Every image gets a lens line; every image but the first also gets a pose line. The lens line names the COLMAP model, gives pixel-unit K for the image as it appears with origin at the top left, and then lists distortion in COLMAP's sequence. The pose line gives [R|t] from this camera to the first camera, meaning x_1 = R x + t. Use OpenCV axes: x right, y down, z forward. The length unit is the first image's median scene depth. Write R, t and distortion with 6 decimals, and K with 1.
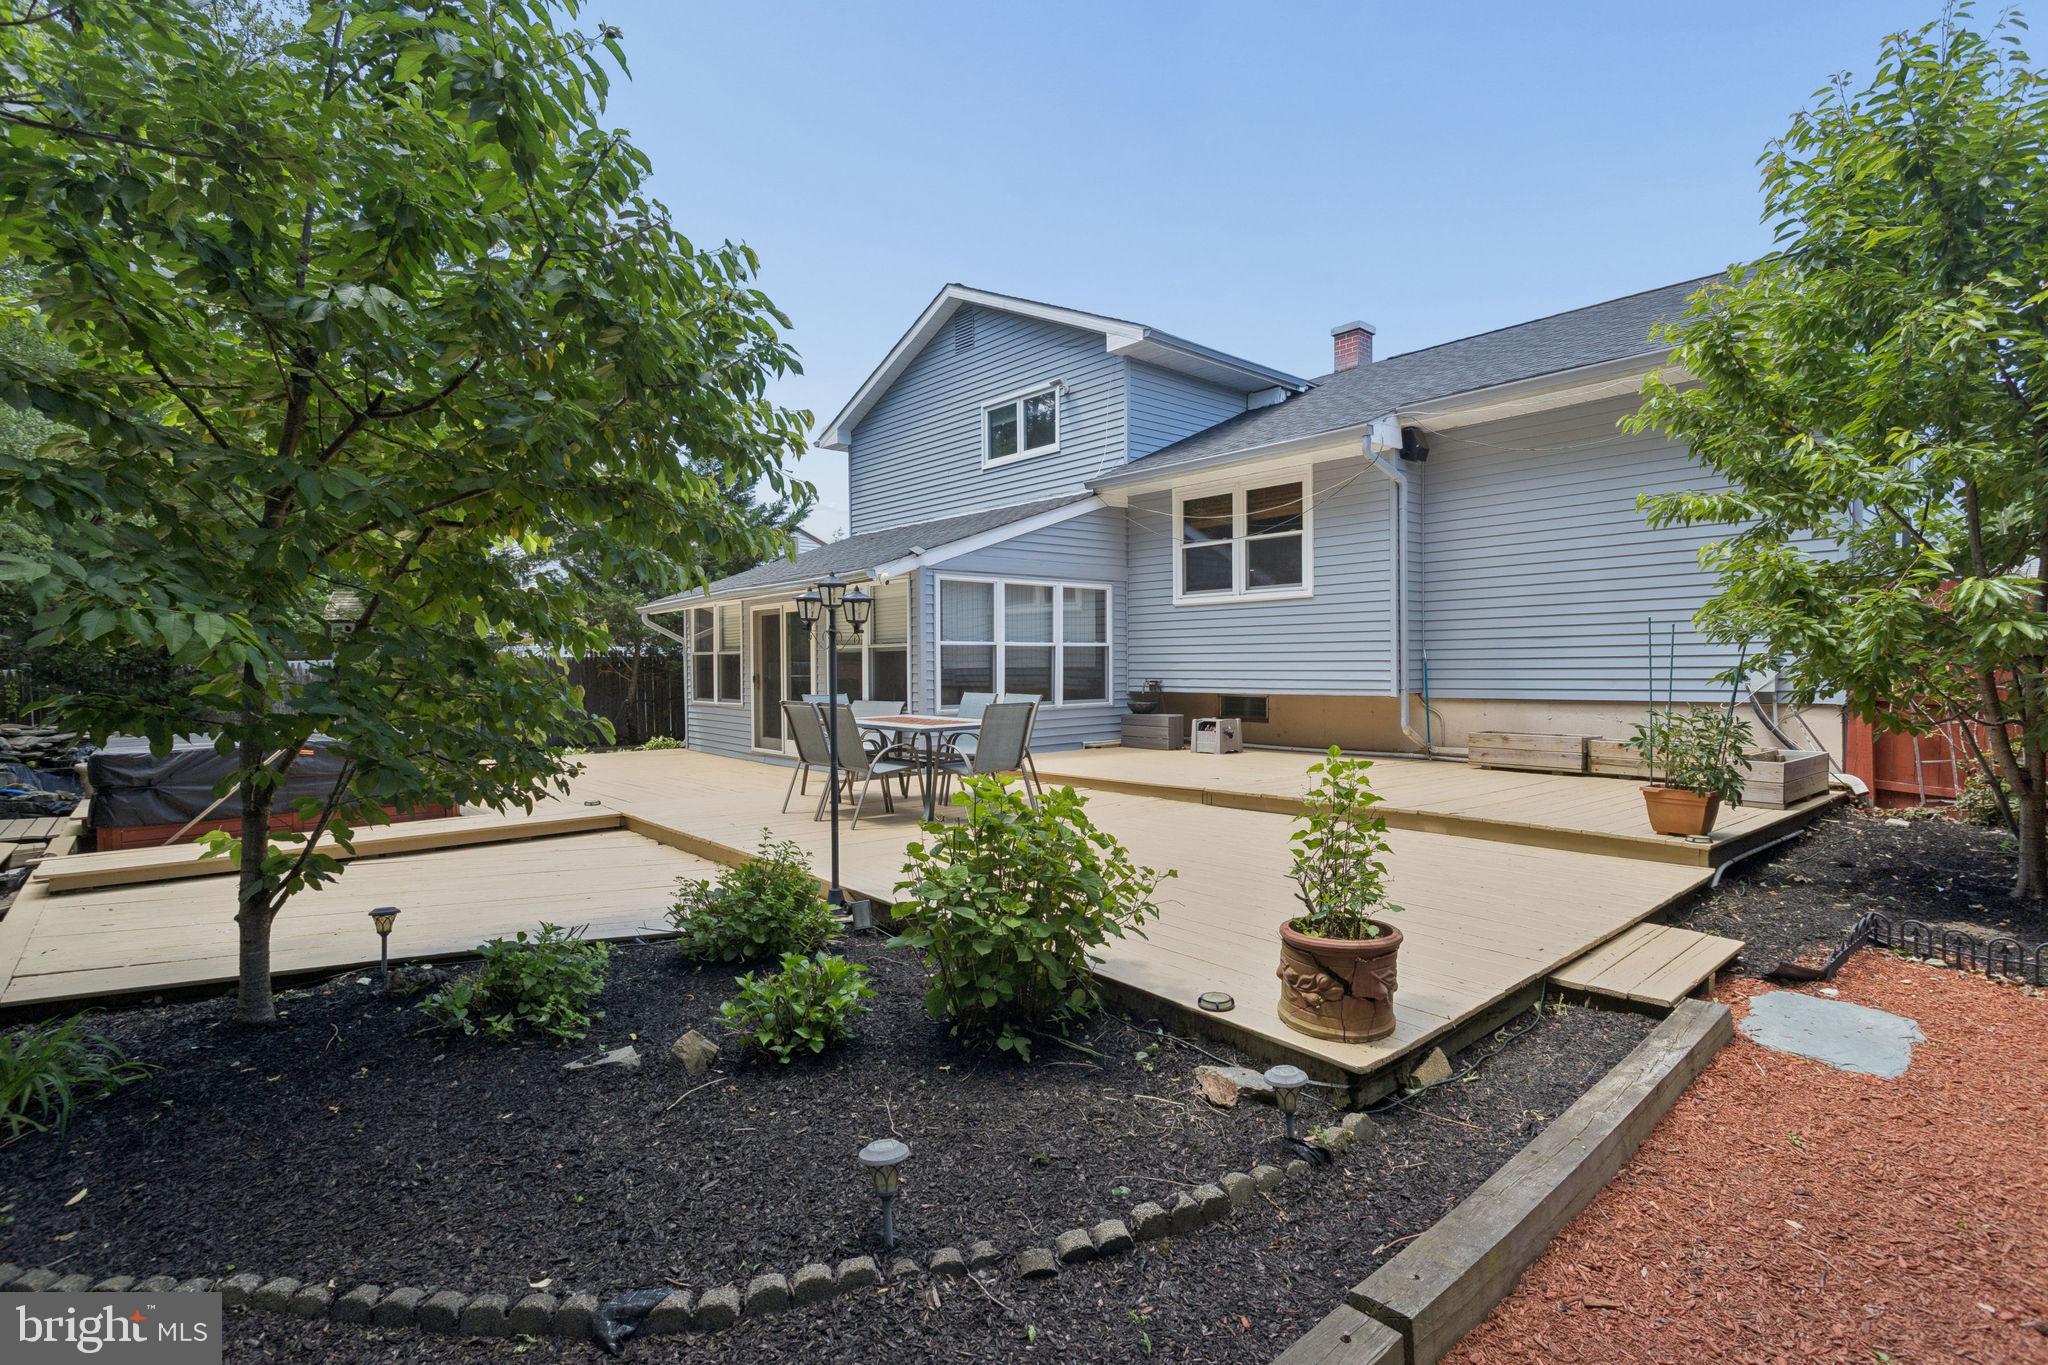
lens RADIAL K [[1009.3, 0, 1011.9], [0, 1009.3, 689.4], [0, 0, 1]] dist [0.000428, 0.000230]
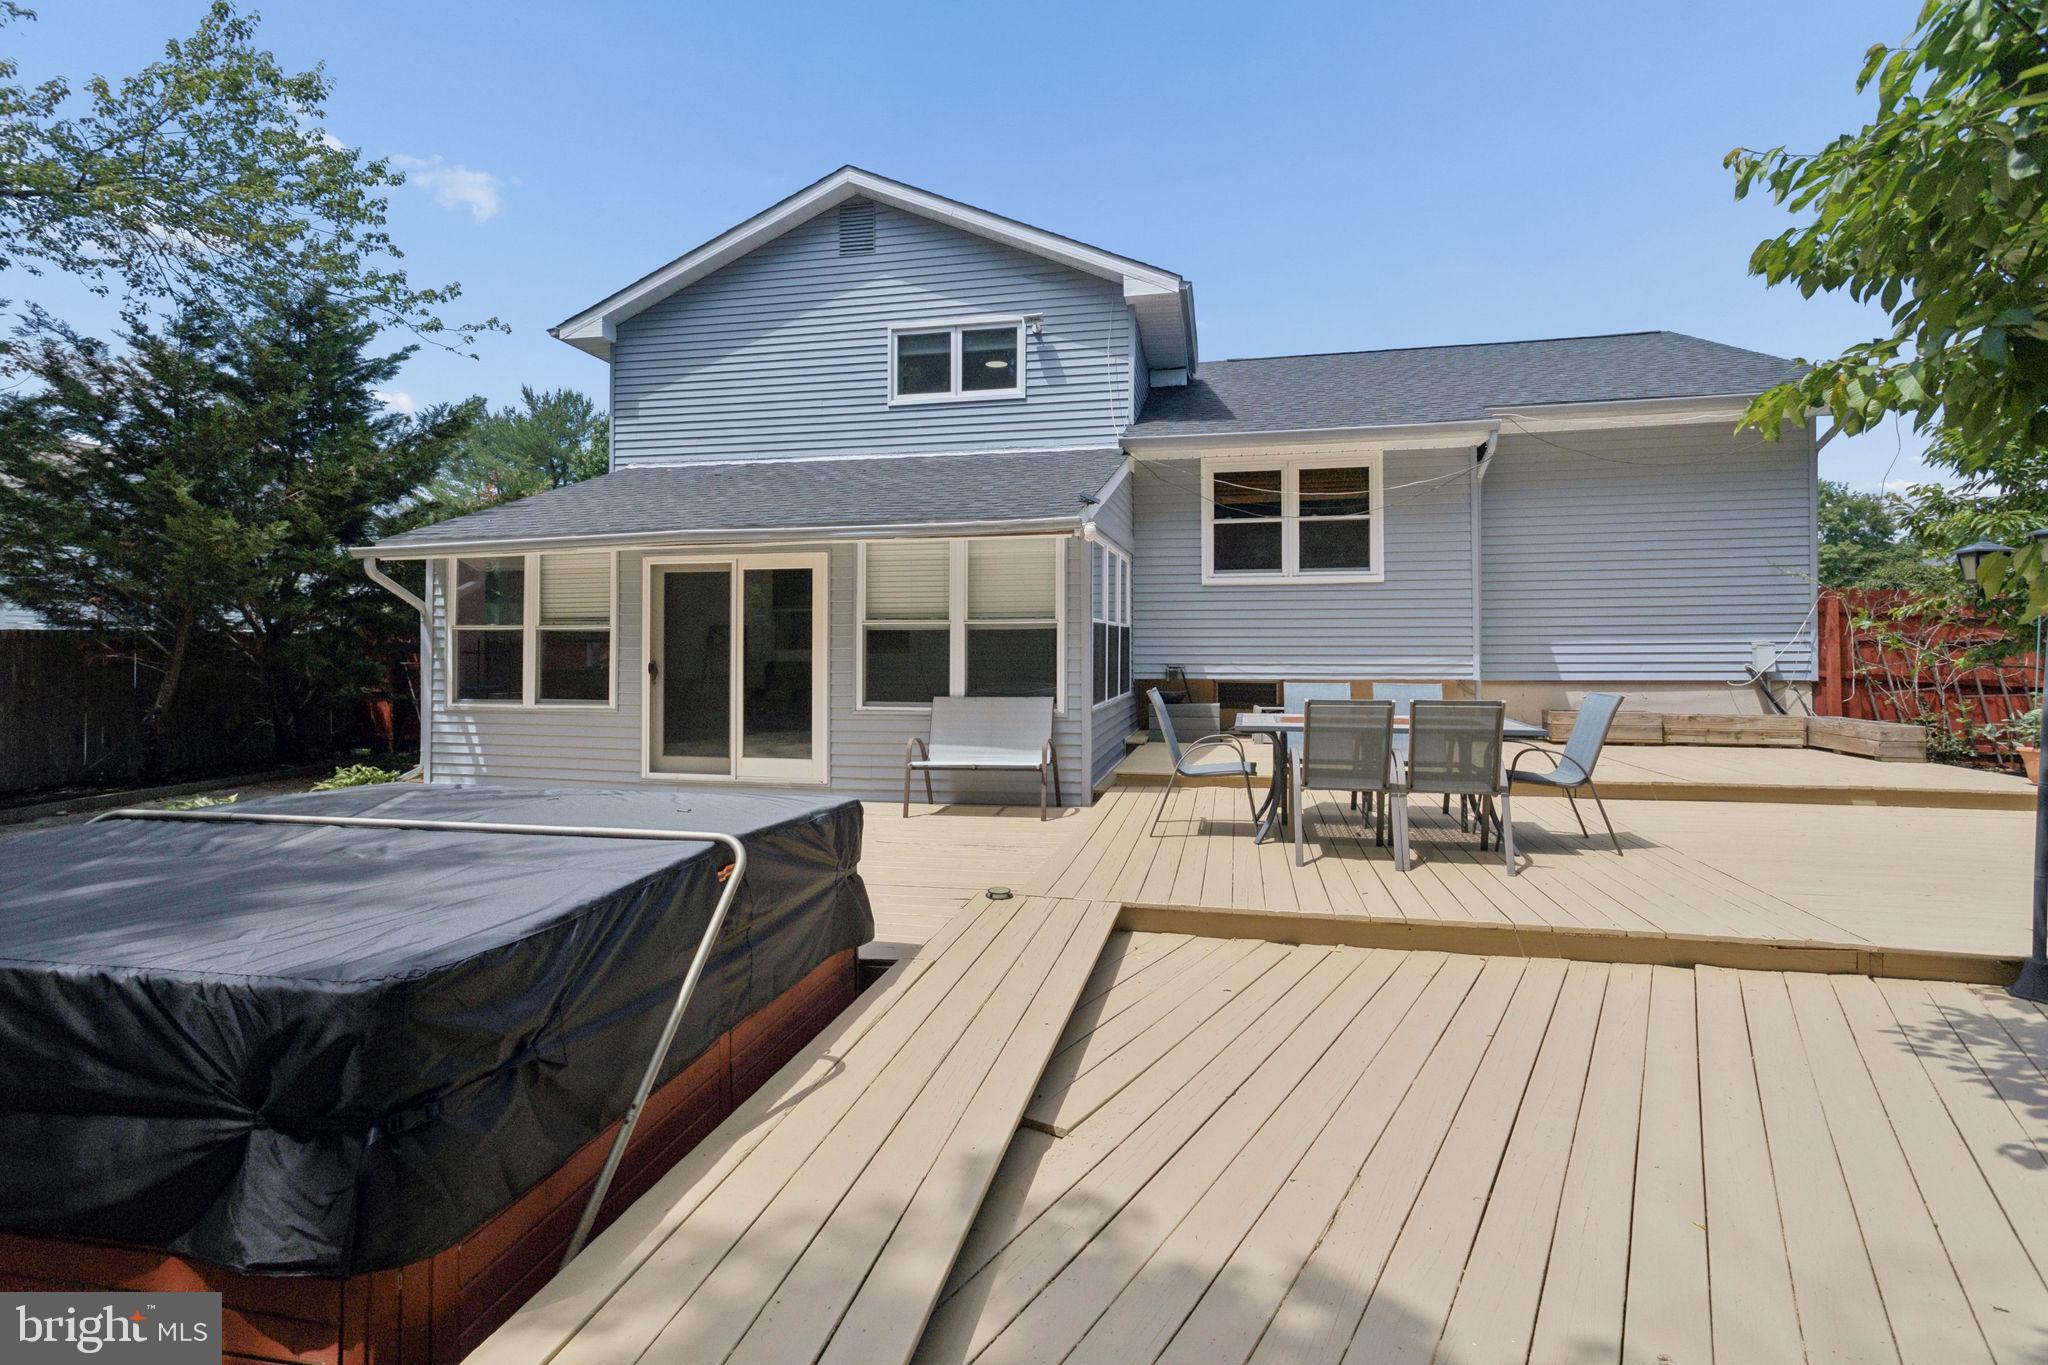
lens RADIAL K [[991.6, 0, 1029.6], [0, 991.6, 634.3], [0, 0, 1]] dist [-0.014585, -0.000109]
pose [[0.792197, 0.013384, 0.610119, -0.547200], [0.011539, 0.999252, -0.036902, -0.007074], [-0.610157, 0.036274, 0.791450, 0.411778]]
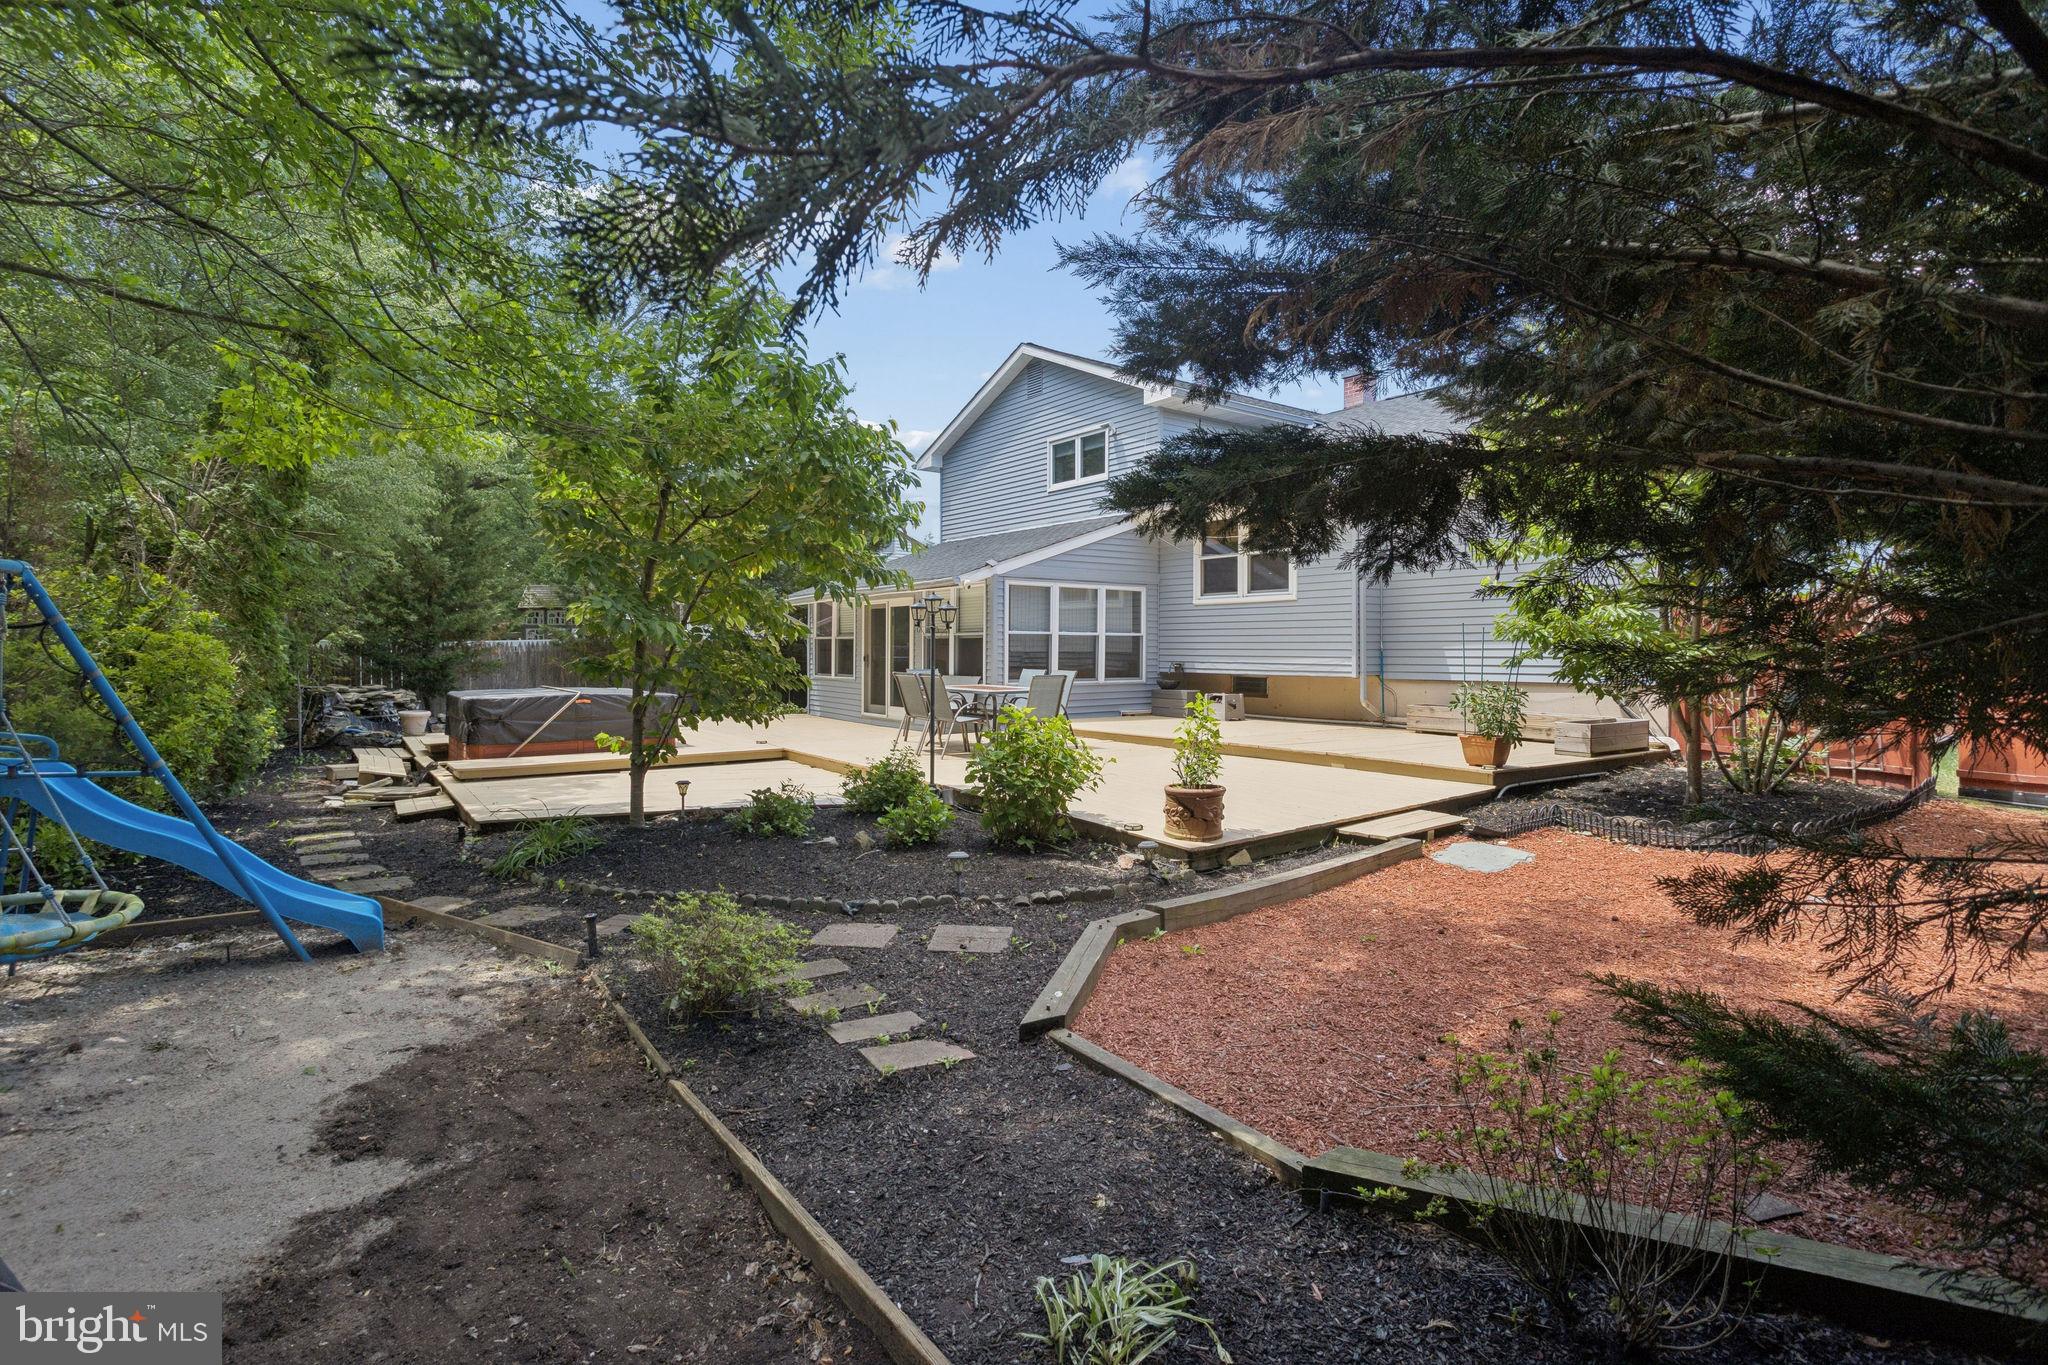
lens RADIAL K [[980.2, 0, 1021.1], [0, 980.2, 659.0], [0, 0, 1]] dist [-0.000028, 0.000818]
pose [[0.997285, 0.012271, -0.072610, 0.036717], [-0.013394, 0.999798, -0.014996, 0.007281], [0.072412, 0.015928, 0.997248, -0.258691]]
